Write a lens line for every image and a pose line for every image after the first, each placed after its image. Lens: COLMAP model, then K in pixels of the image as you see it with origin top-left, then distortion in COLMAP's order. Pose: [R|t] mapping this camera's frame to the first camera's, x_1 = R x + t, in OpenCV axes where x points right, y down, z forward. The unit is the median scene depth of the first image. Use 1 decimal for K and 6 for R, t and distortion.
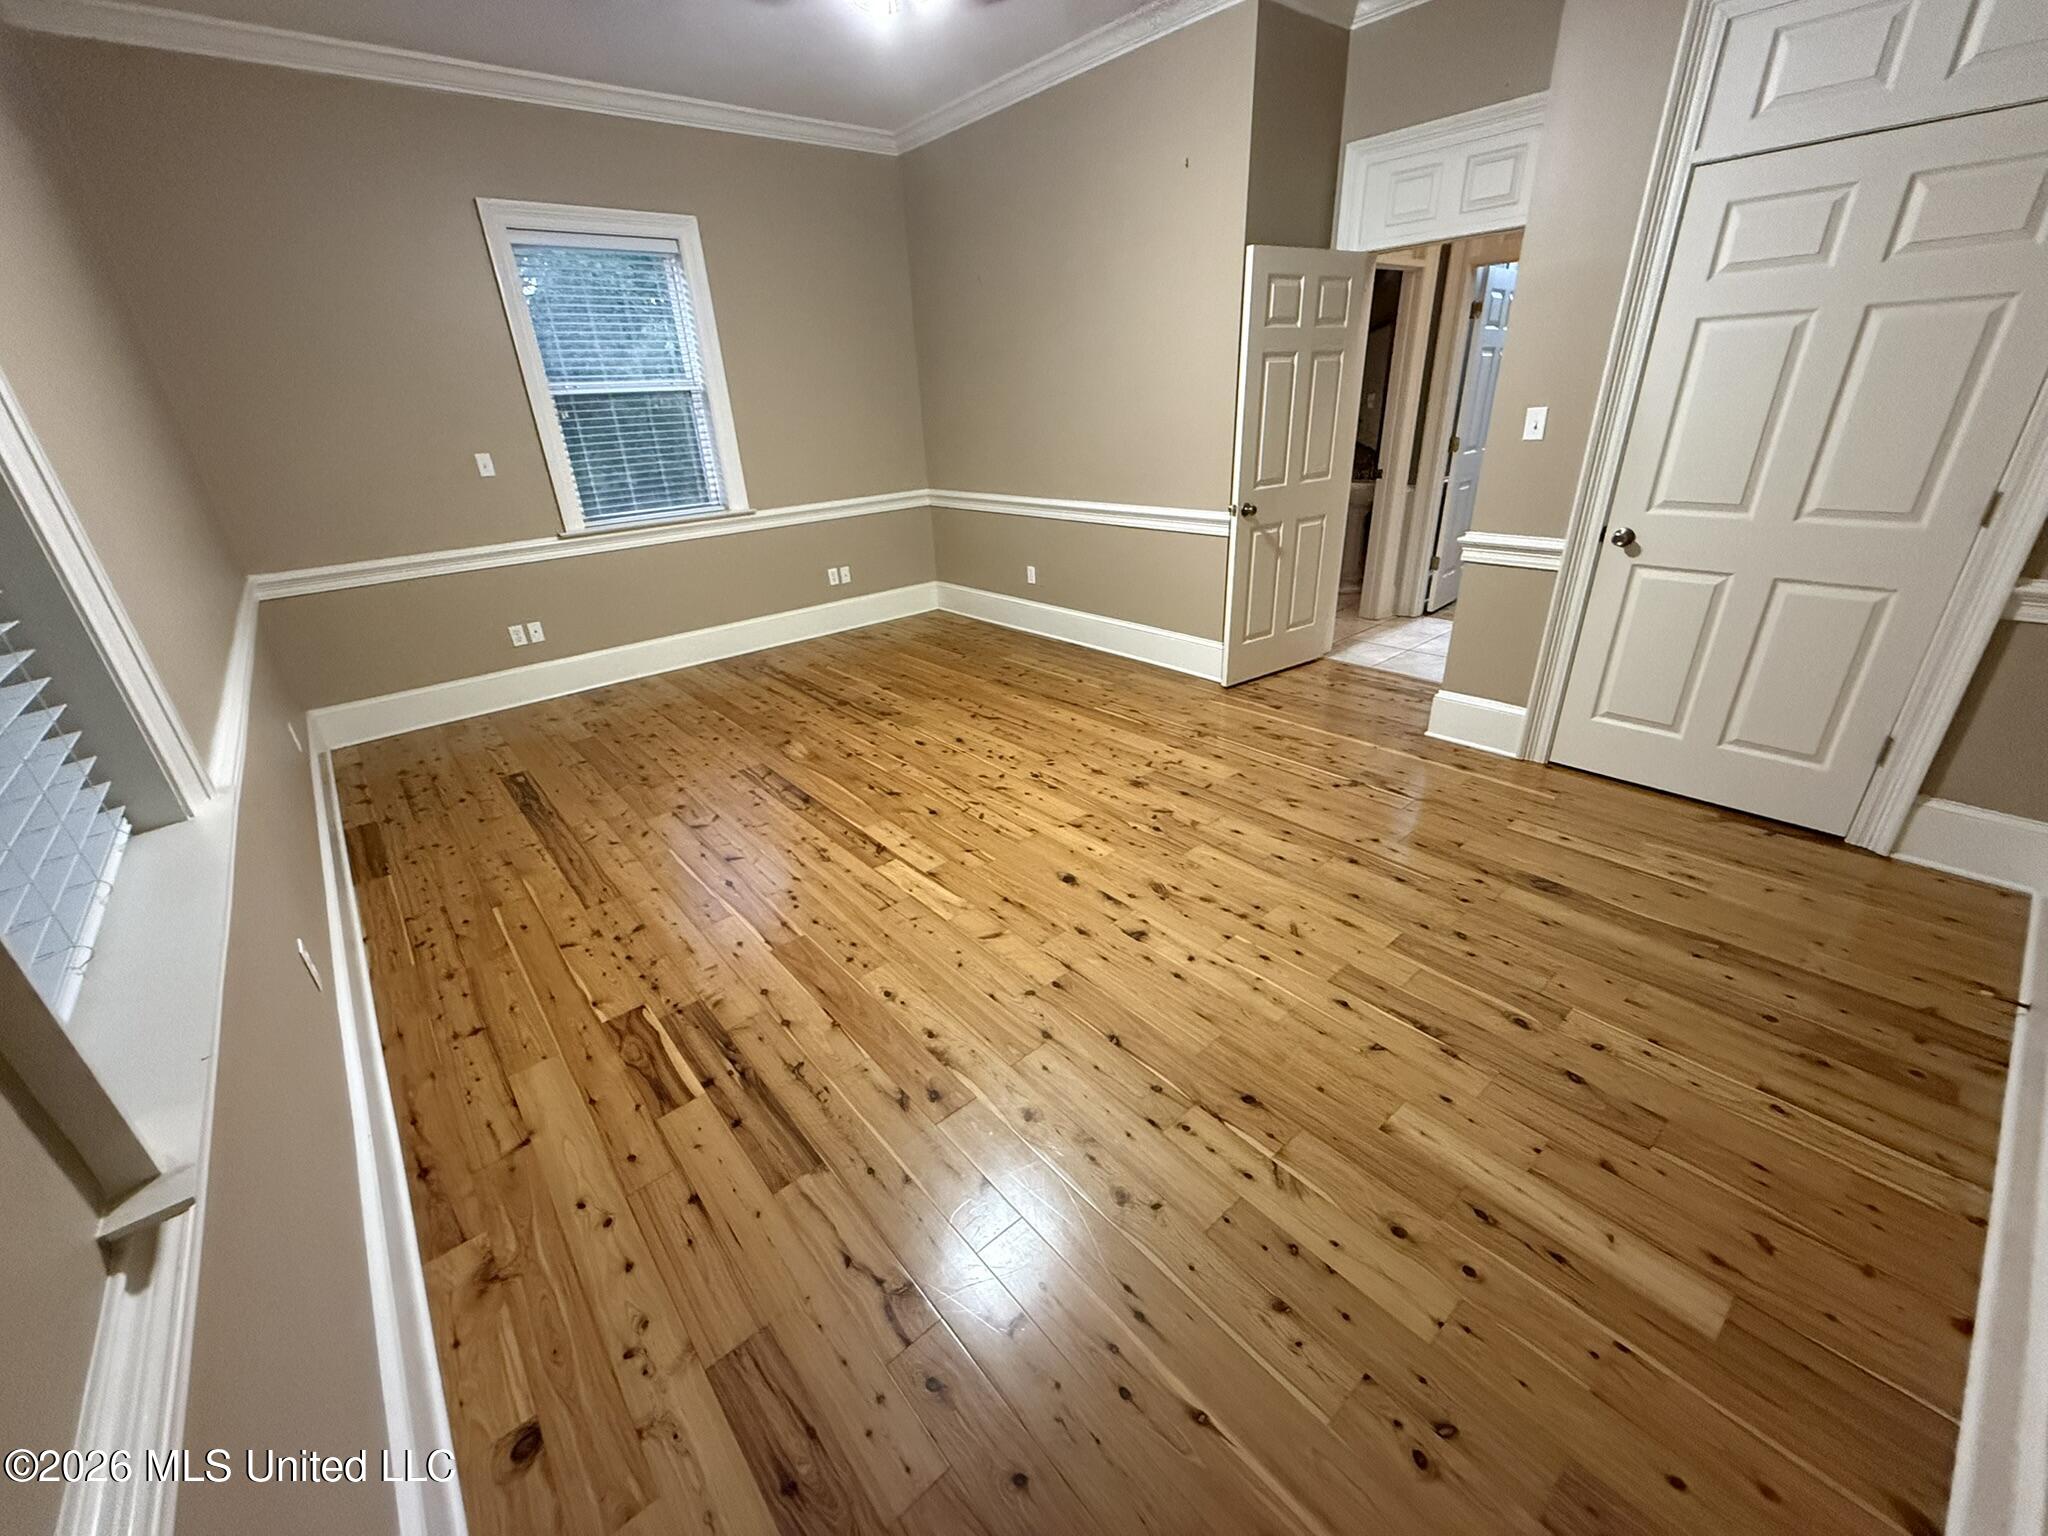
lens RADIAL K [[815.0, 0, 1018.1], [0, 815.0, 772.9], [0, 0, 1]] dist [0.000964, -0.000752]
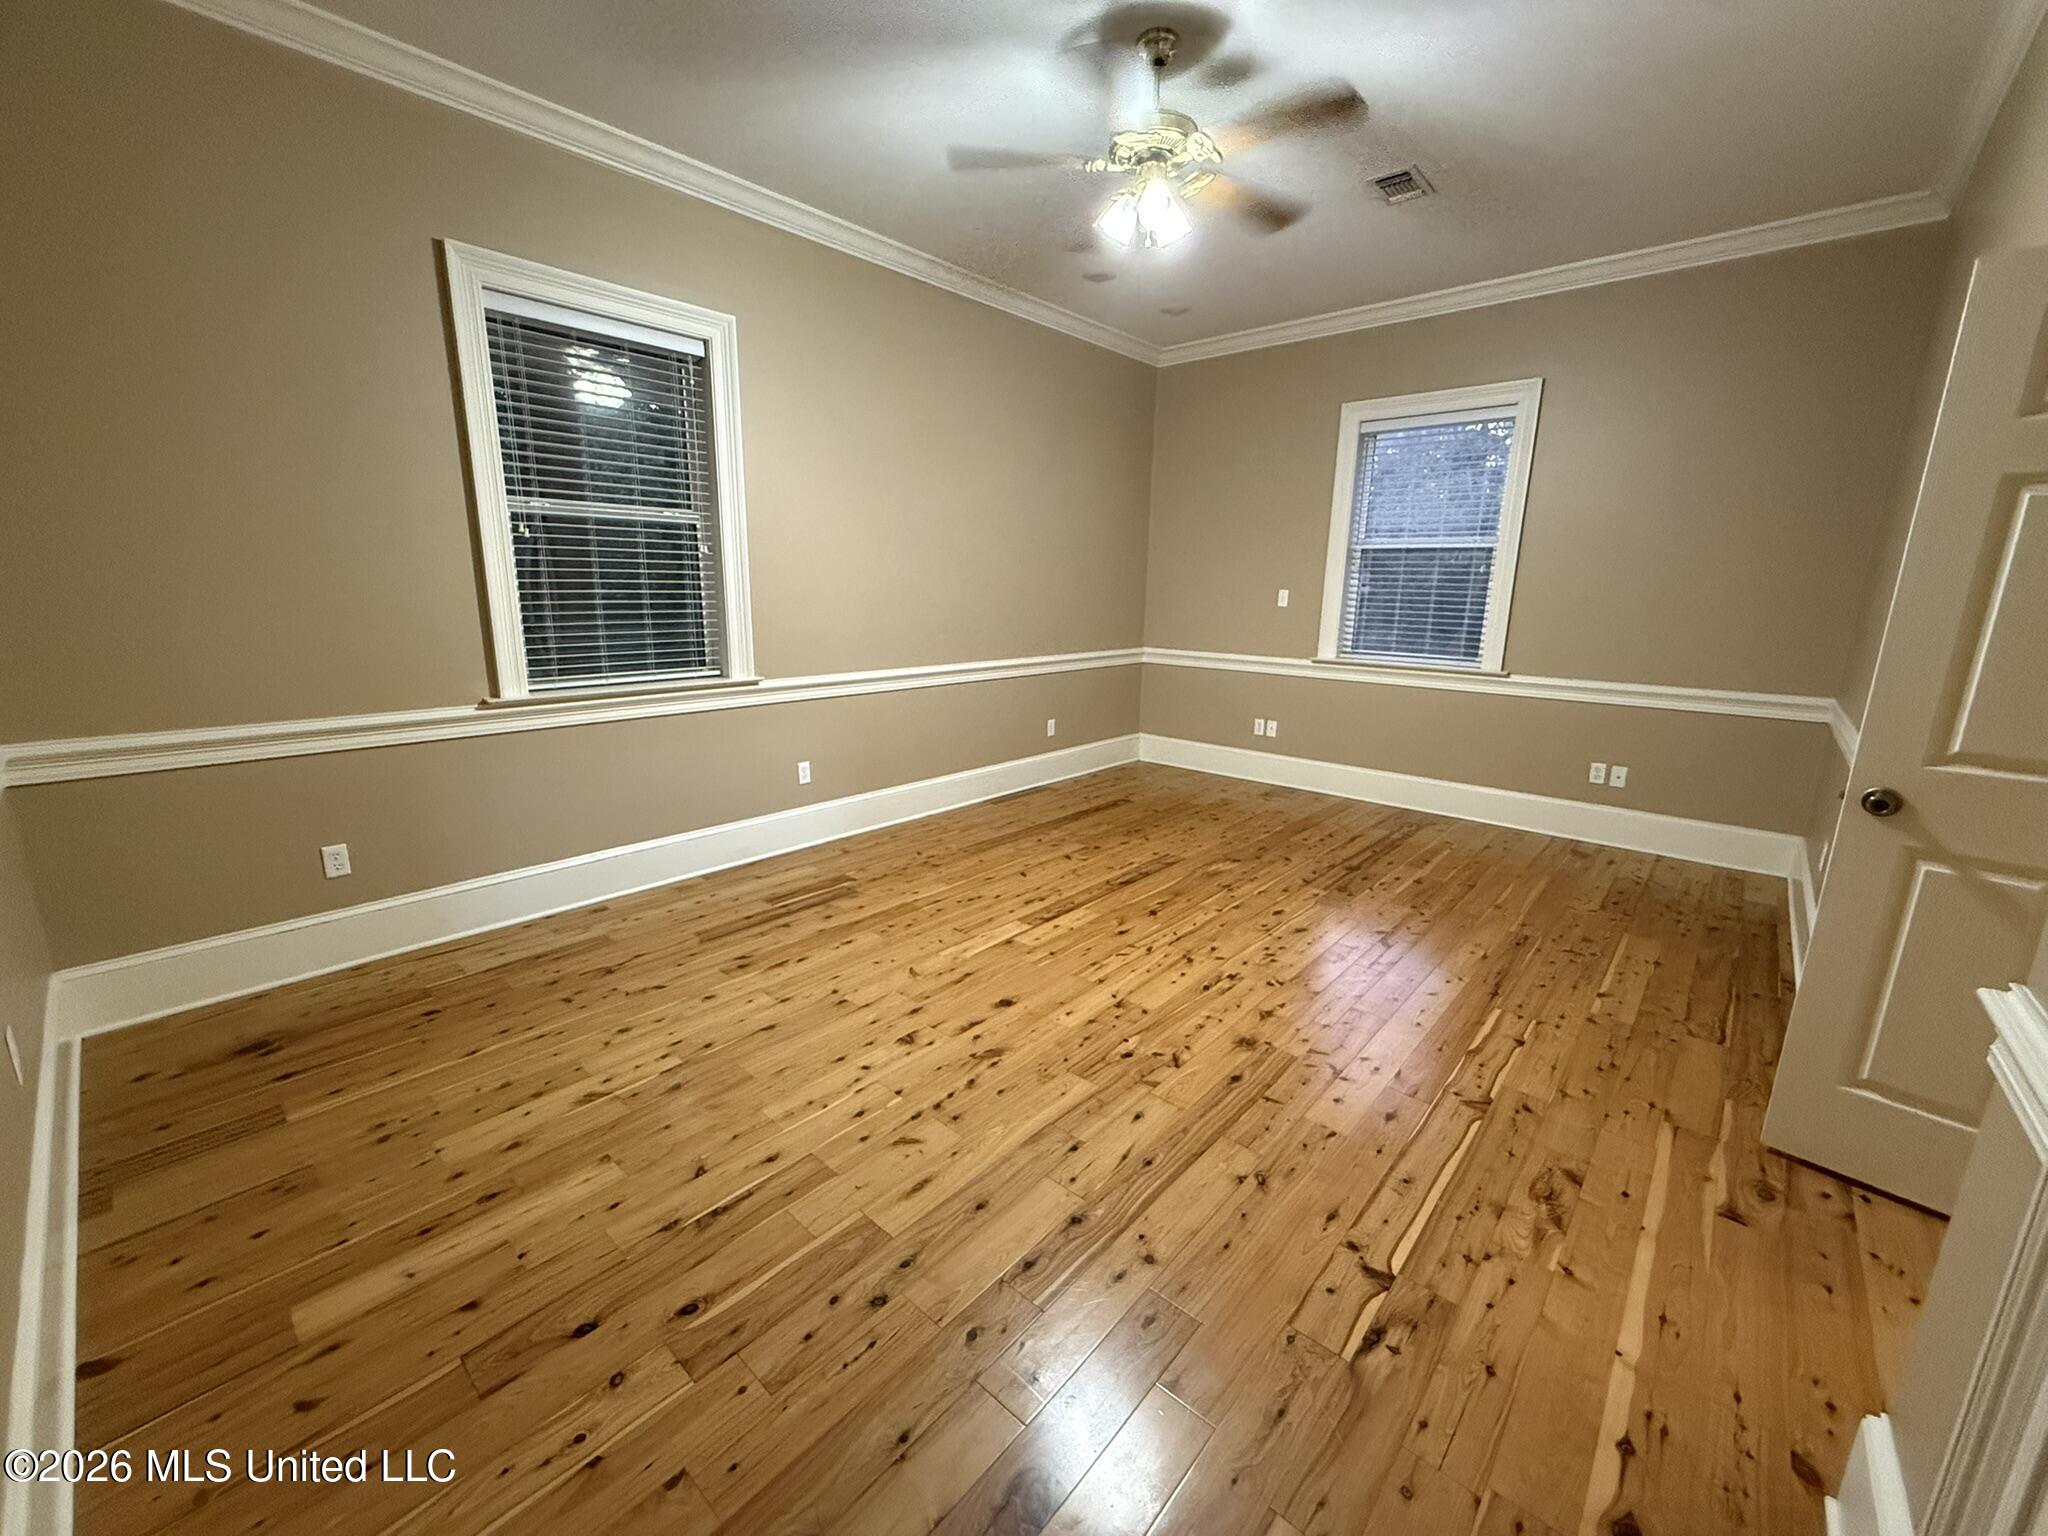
lens RADIAL K [[815.0, 0, 1015.7], [0, 815.0, 766.5], [0, 0, 1]] dist [0.000964, -0.000752]
pose [[0.134787, 0.268575, -0.953782, 0.825213], [-0.436510, 0.880226, 0.186176, -0.276334], [0.889546, 0.391241, 0.235879, 0.587678]]
